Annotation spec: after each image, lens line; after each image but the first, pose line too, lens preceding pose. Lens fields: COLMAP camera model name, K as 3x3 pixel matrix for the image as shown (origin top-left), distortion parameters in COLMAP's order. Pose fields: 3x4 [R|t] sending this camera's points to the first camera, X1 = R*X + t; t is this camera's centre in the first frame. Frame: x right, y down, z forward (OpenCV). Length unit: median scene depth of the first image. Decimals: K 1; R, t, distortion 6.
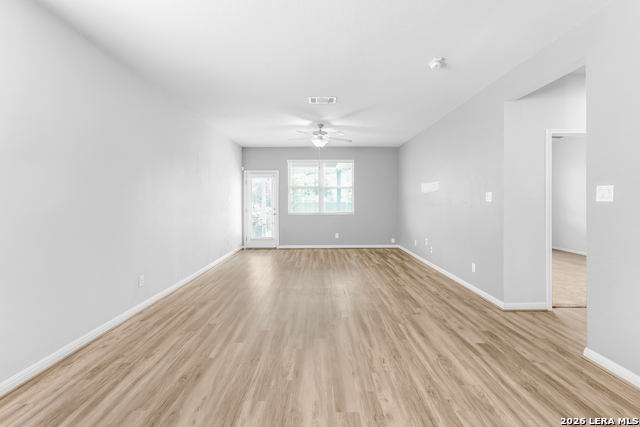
lens RADIAL K [[278.4, 0, 319.2], [0, 278.4, 209.6], [0, 0, 1]] dist [0.002956, 0.000013]
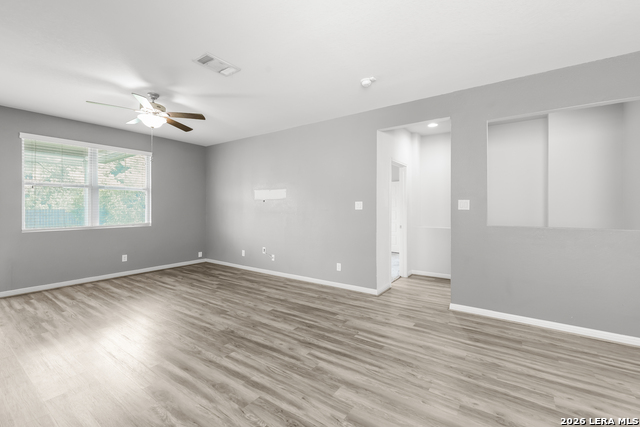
lens RADIAL K [[278.4, 0, 319.2], [0, 278.4, 209.6], [0, 0, 1]] dist [0.002956, 0.000013]
pose [[0.579643, 0.002892, 0.814865, -0.524509], [0.019317, 0.999664, -0.017290, -0.011206], [-0.814641, 0.025763, 0.579393, 0.487132]]
